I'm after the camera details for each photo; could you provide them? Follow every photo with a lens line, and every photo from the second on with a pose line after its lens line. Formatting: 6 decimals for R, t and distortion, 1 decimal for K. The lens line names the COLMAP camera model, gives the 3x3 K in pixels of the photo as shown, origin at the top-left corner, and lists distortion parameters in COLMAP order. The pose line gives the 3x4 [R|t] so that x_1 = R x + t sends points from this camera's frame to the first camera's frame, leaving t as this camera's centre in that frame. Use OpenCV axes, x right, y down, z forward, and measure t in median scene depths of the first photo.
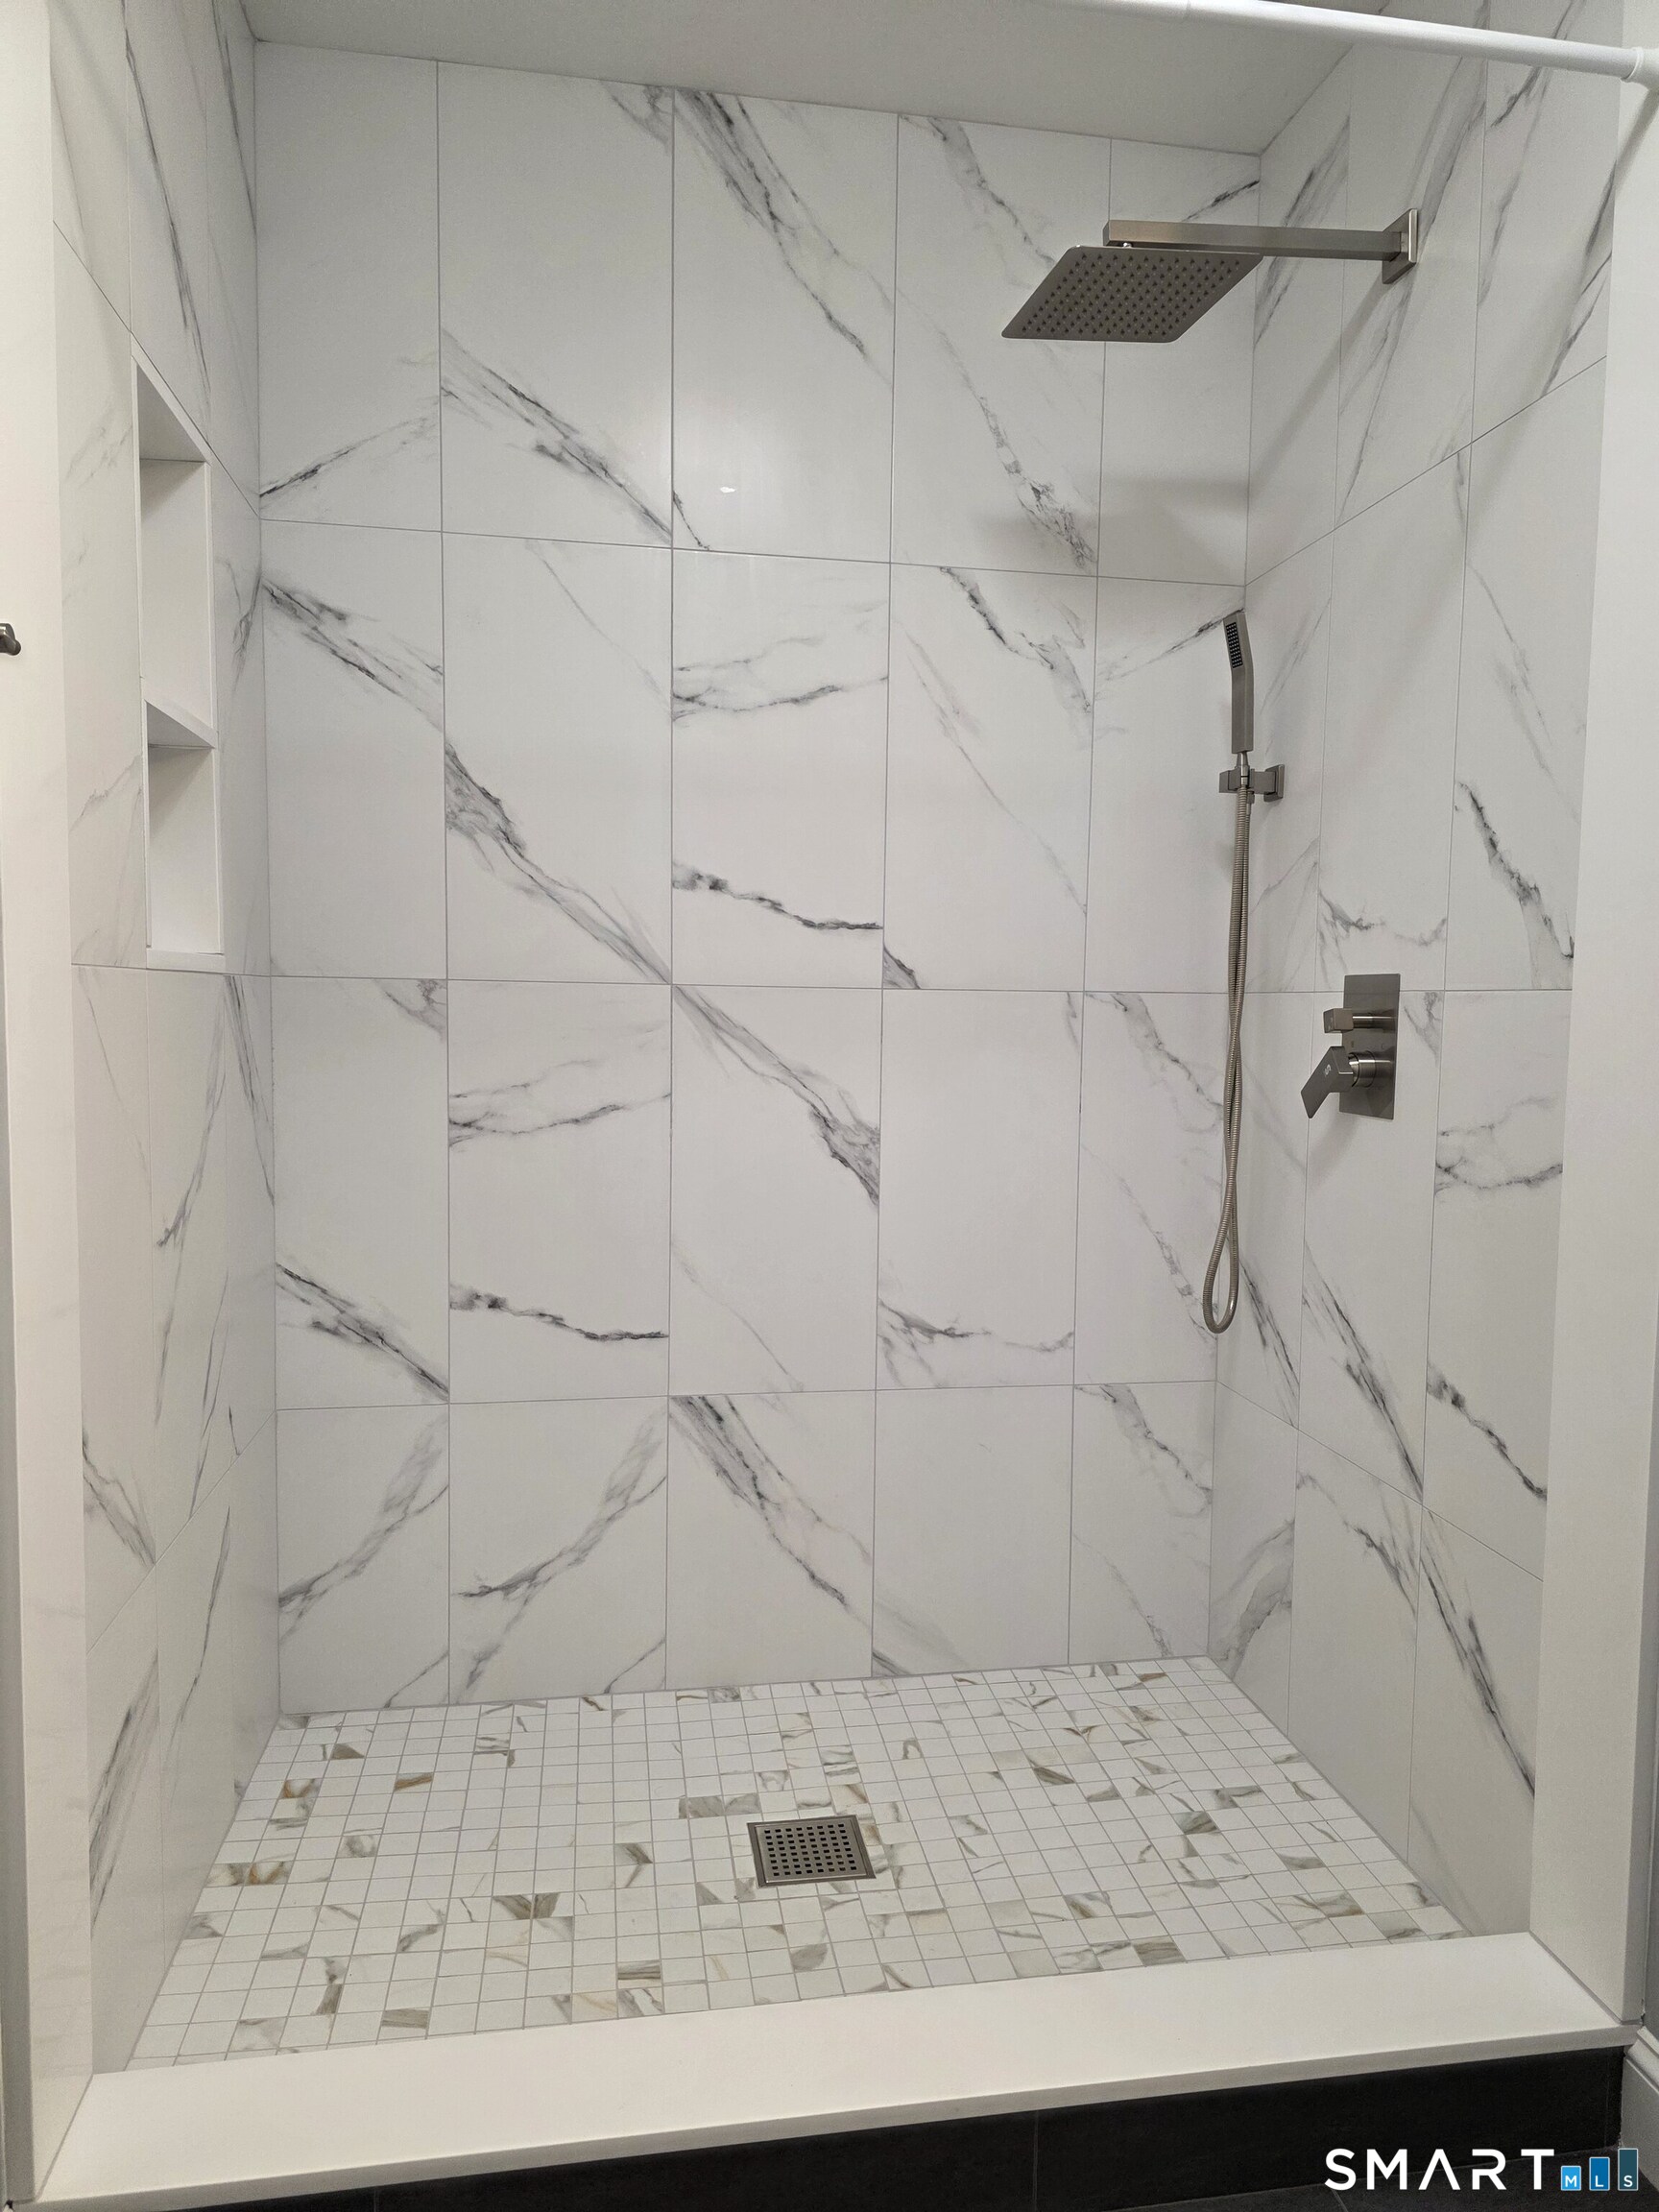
lens RADIAL K [[1488.4, 0, 835.5], [0, 1488.4, 1118.7], [0, 0, 1]] dist [0.060600, -0.058789]
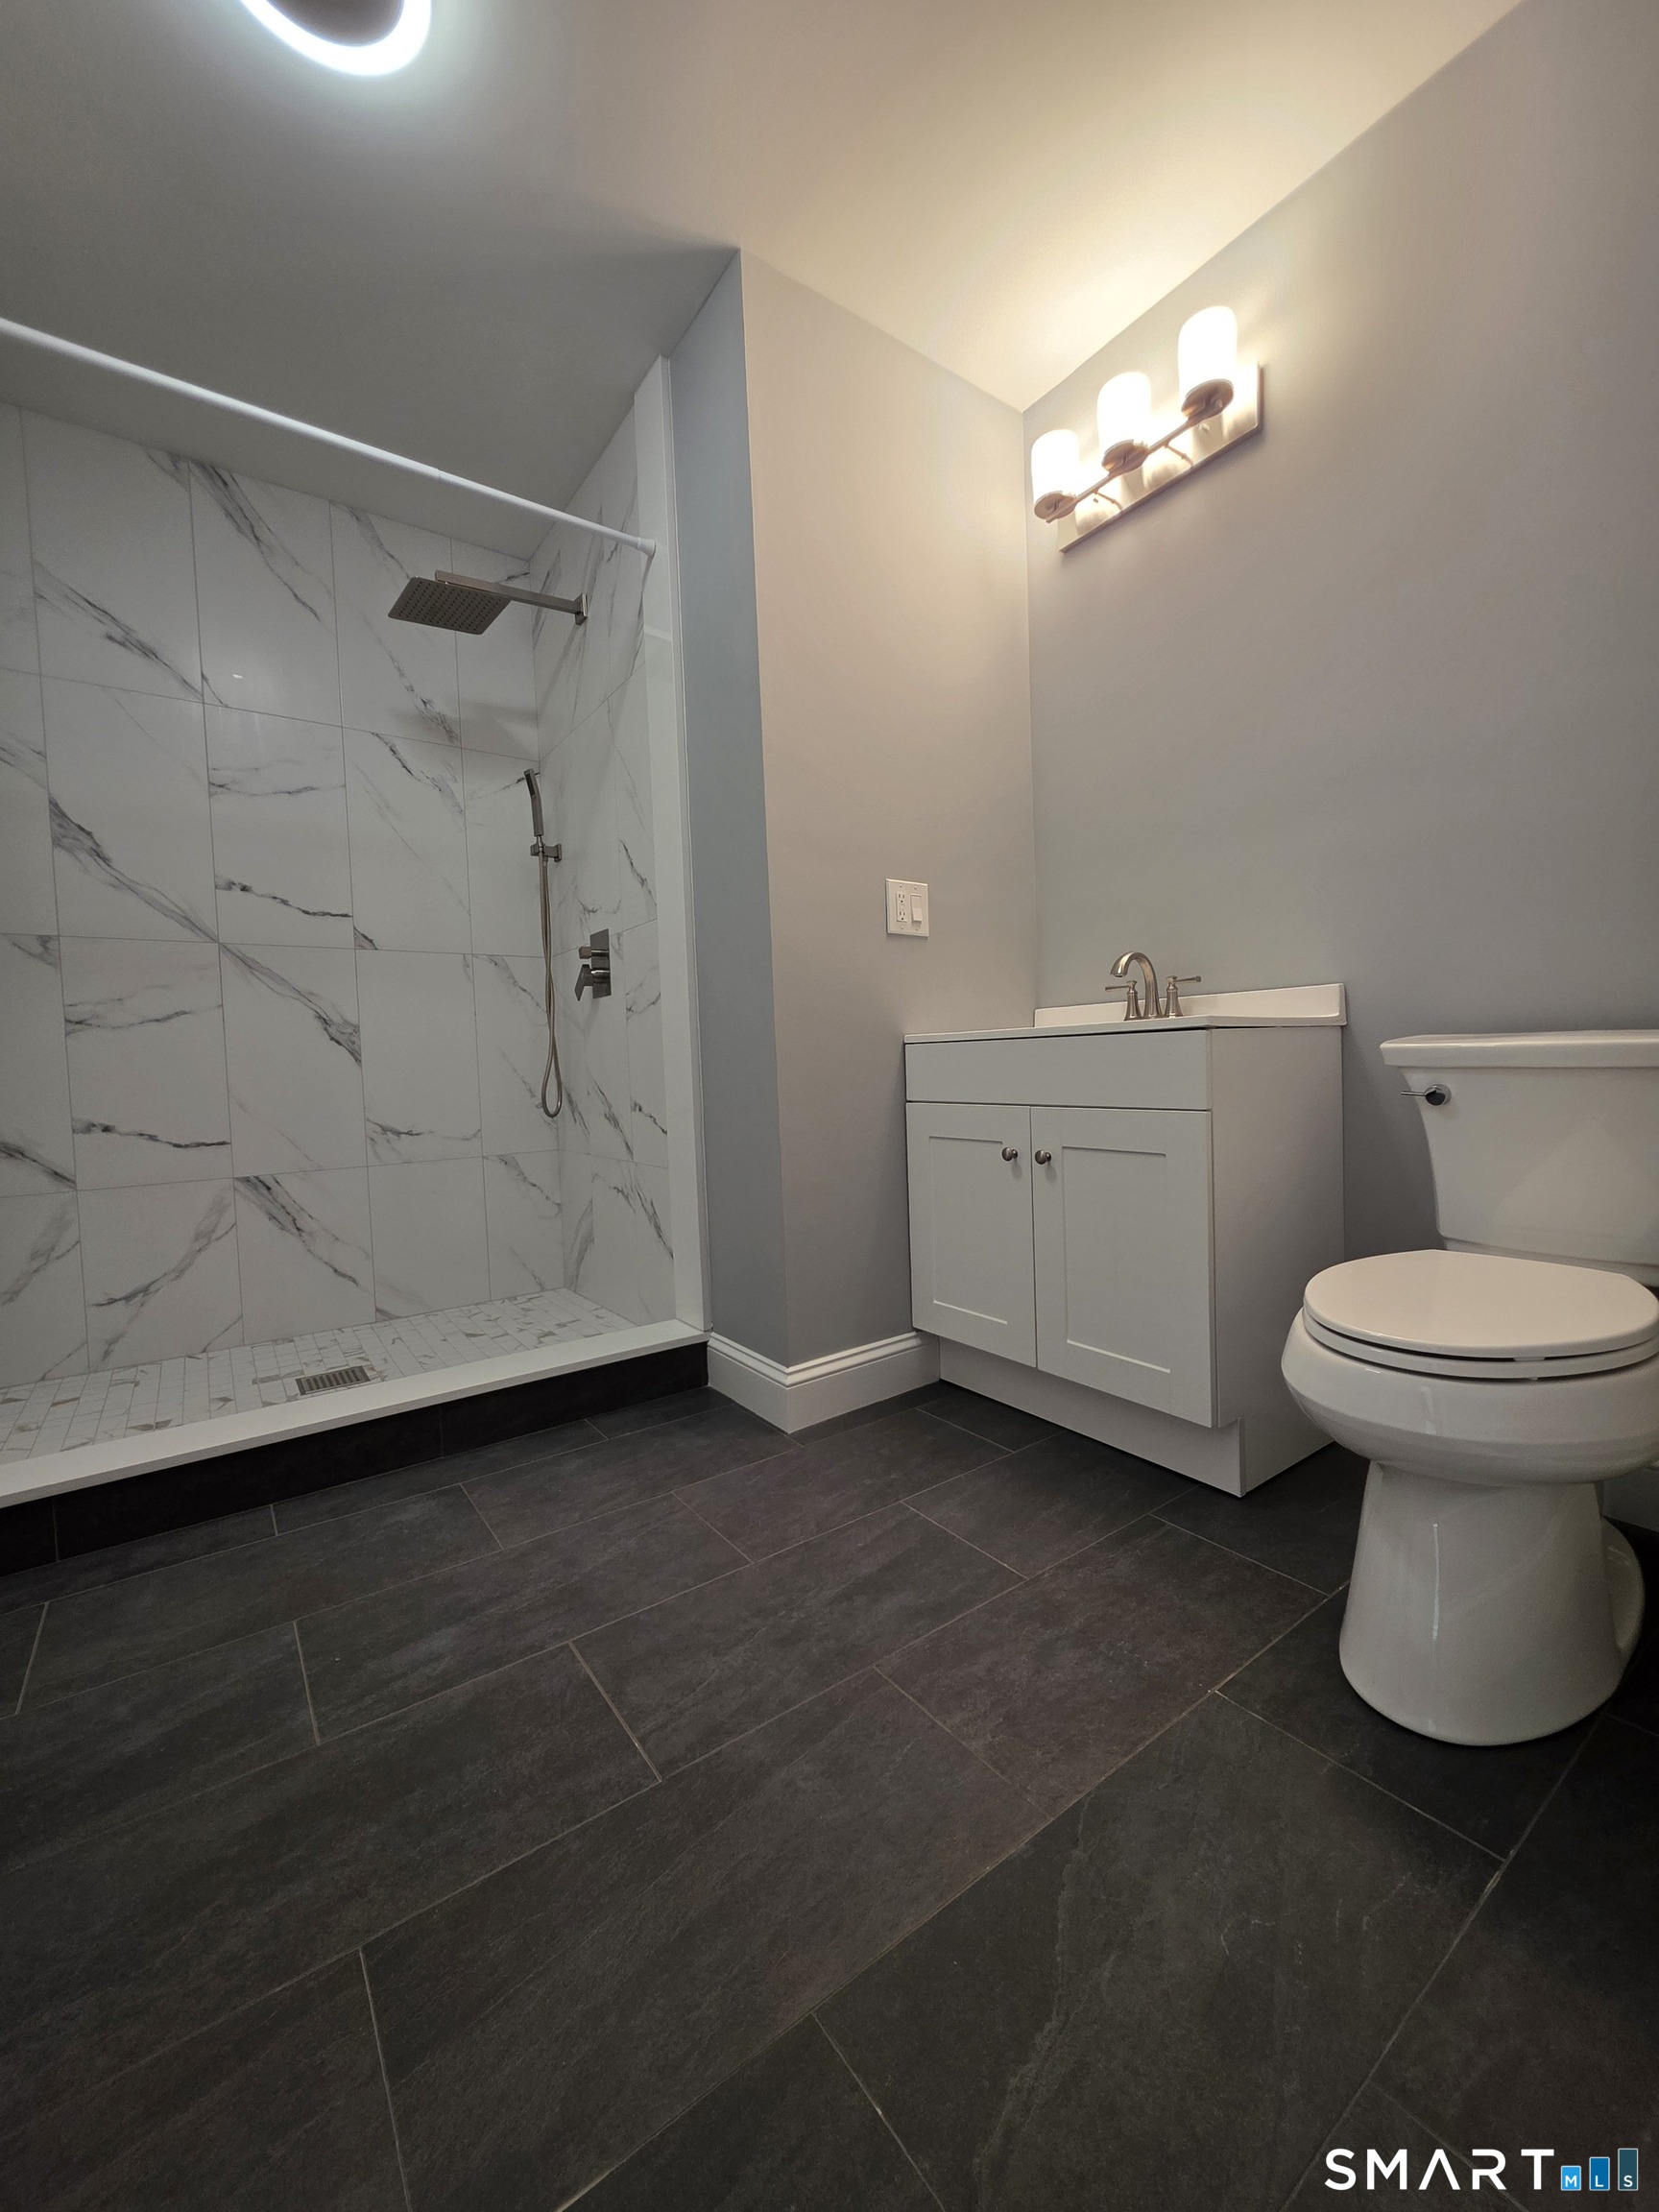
lens RADIAL K [[887.7, 0, 833.6], [0, 887.7, 1103.4], [0, 0, 1]] dist [0.002137, -0.001755]
pose [[0.893264, -0.064418, 0.444894, 0.063139], [0.082772, 0.996327, -0.021928, 0.190004], [-0.441847, 0.056412, 0.895315, -0.272158]]
